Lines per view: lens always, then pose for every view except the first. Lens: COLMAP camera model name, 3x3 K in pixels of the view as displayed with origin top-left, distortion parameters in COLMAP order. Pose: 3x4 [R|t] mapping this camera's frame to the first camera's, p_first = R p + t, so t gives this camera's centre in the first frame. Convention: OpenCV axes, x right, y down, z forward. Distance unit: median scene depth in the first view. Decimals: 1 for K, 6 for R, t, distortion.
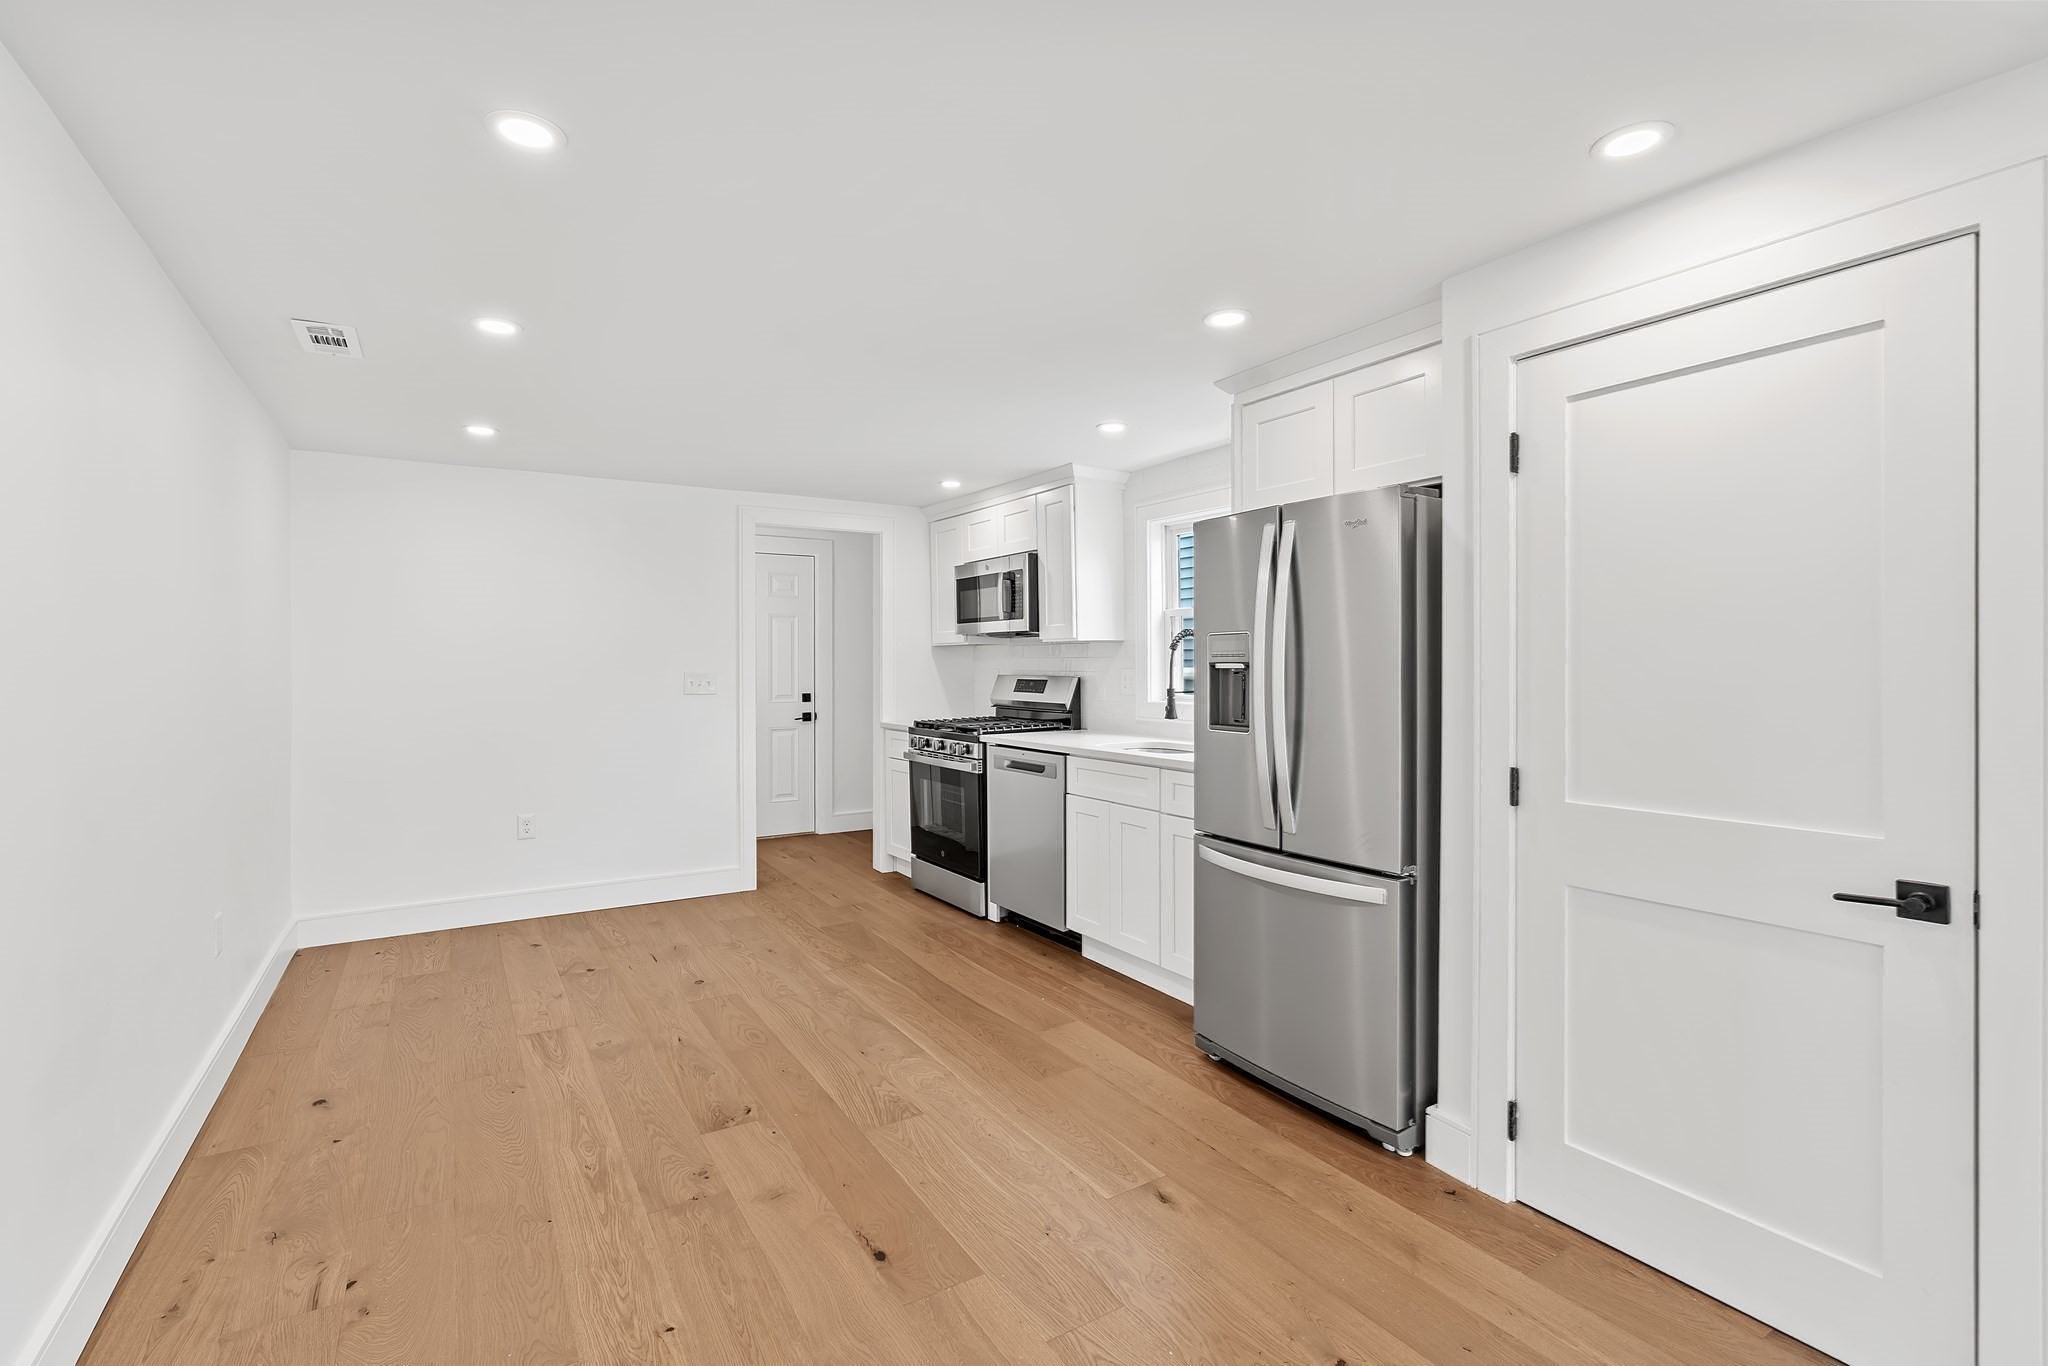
lens RADIAL K [[921.0, 0, 1014.2], [0, 921.0, 669.8], [0, 0, 1]] dist [-0.014687, 0.006464]
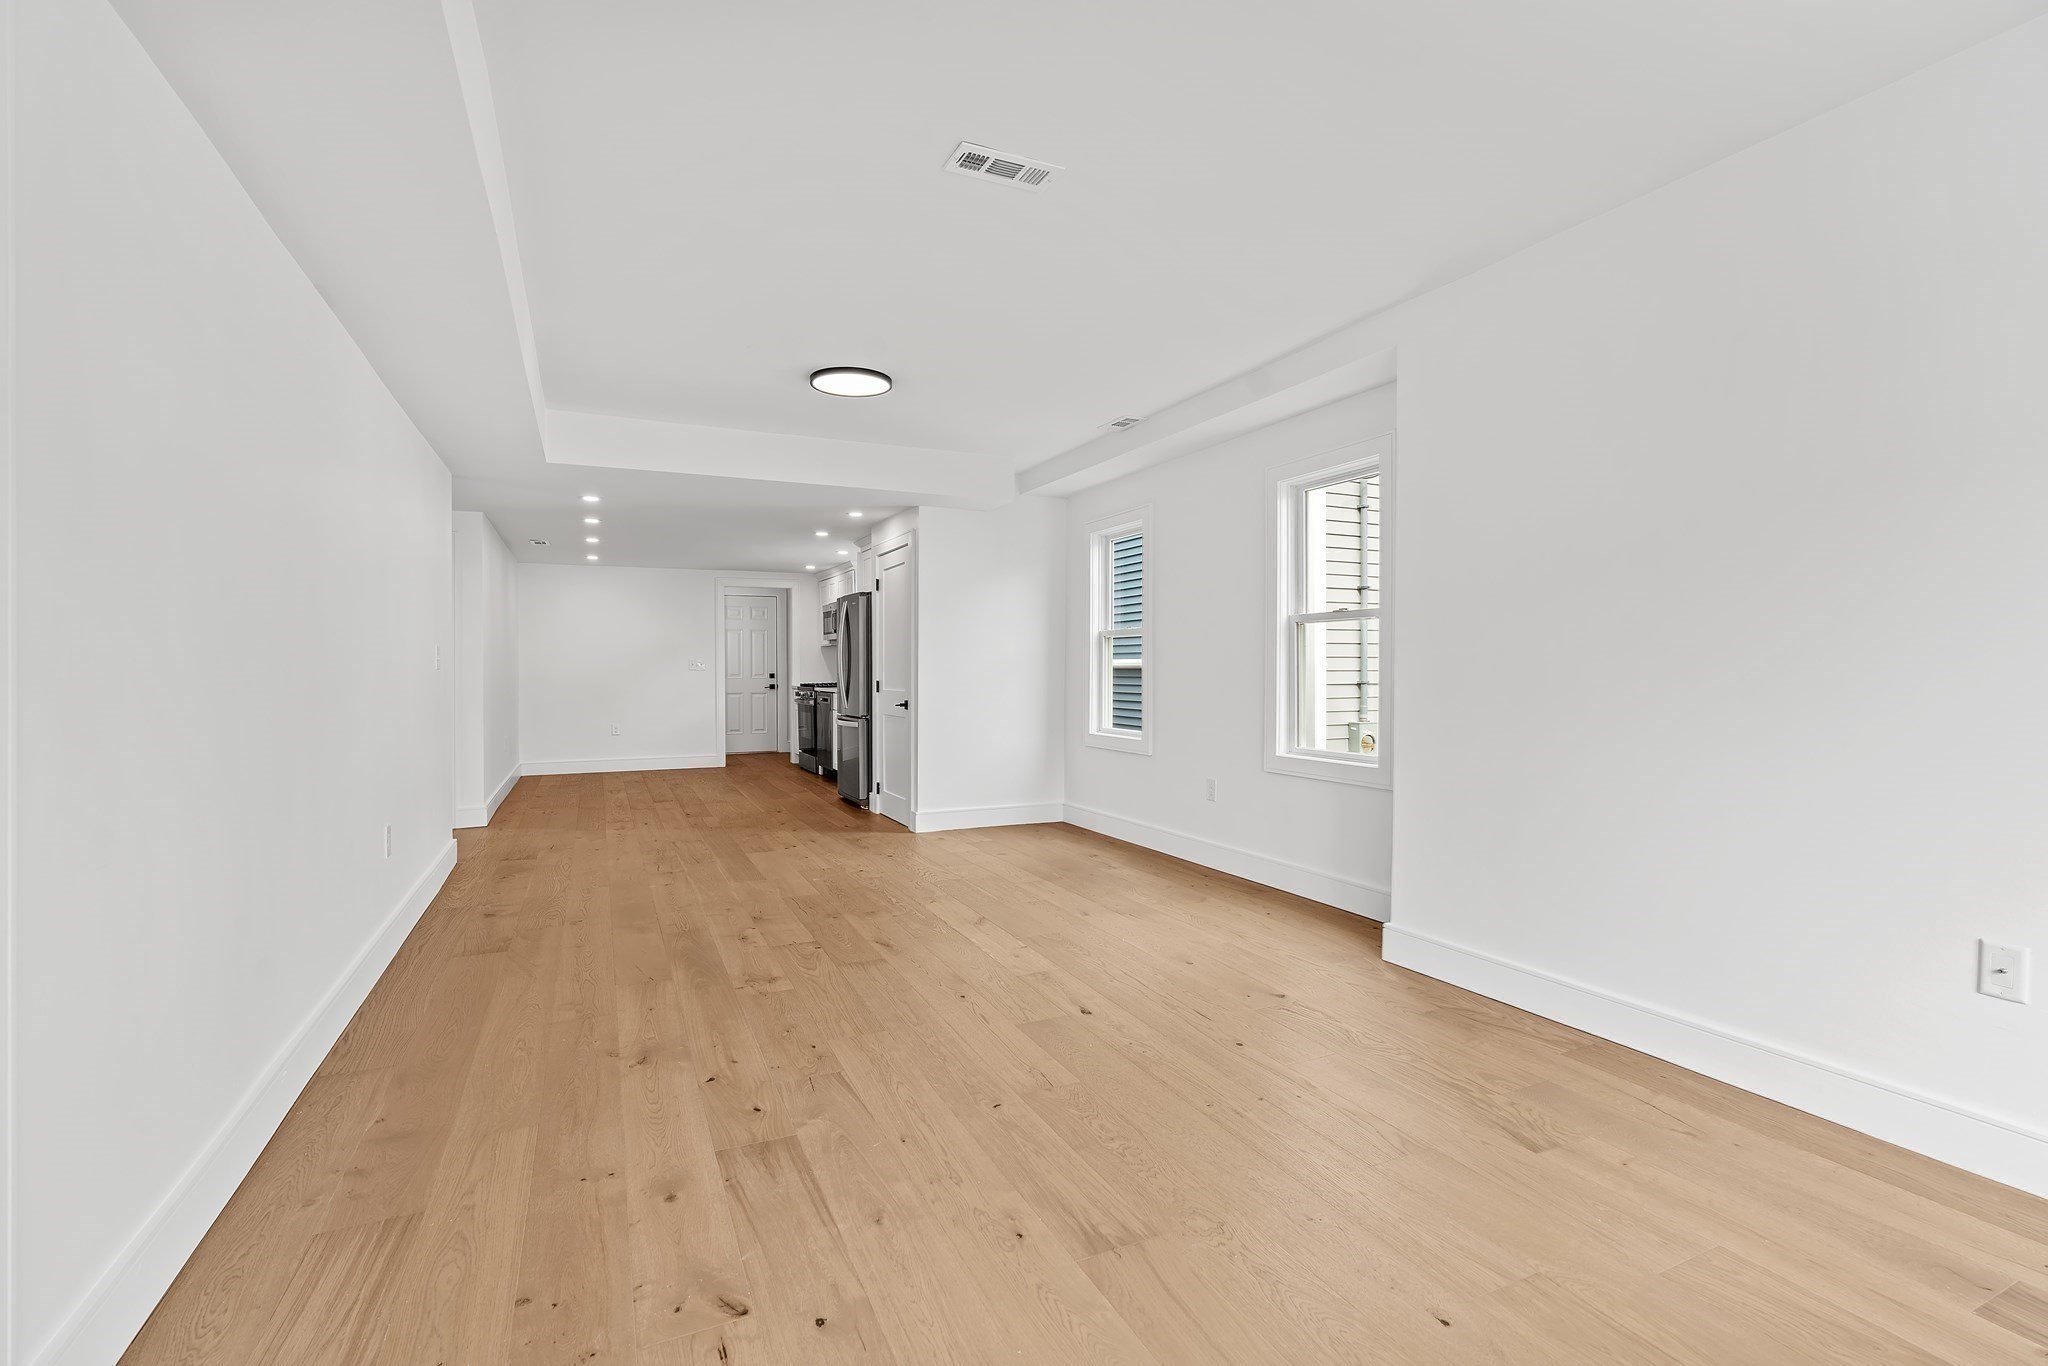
lens RADIAL K [[921.0, 0, 1016.8], [0, 921.0, 671.8], [0, 0, 1]] dist [-0.014687, 0.006464]
pose [[0.992072, -0.000916, -0.125665, 0.851628], [0.000630, 0.999997, -0.002312, 0.047710], [0.125667, 0.002214, 0.992070, -1.294284]]
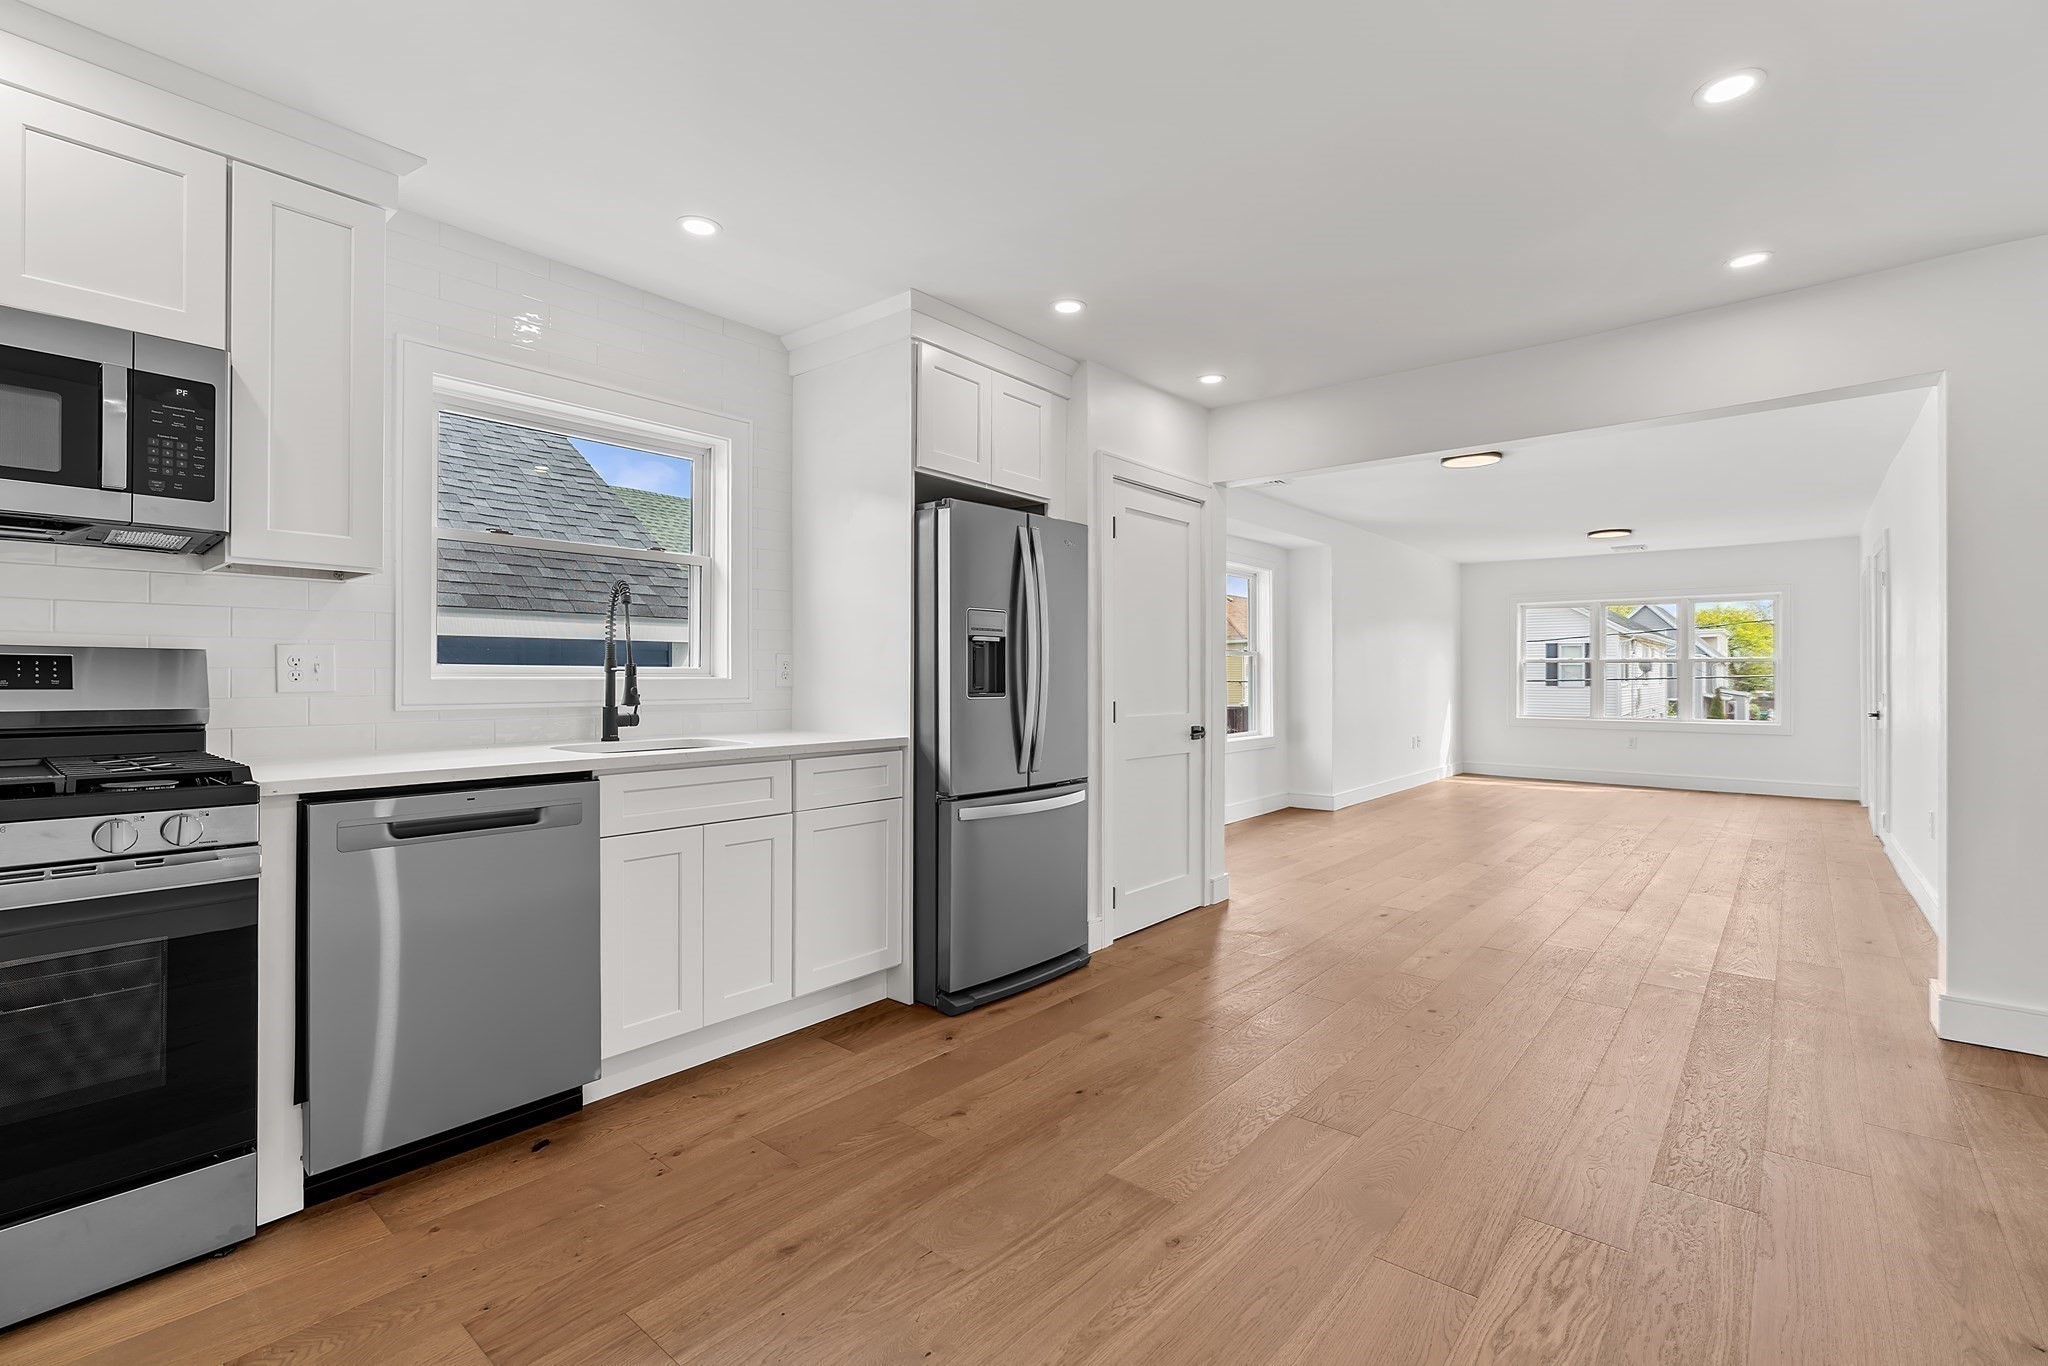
lens RADIAL K [[894.2, 0, 1057.0], [0, 894.2, 676.5], [0, 0, 1]] dist [0.002061, -0.001260]
pose [[-0.320162, -0.000928, 0.947362, -0.632078], [0.003538, 0.999991, 0.002176, 0.030362], [-0.947356, 0.004049, -0.320156, 0.971663]]
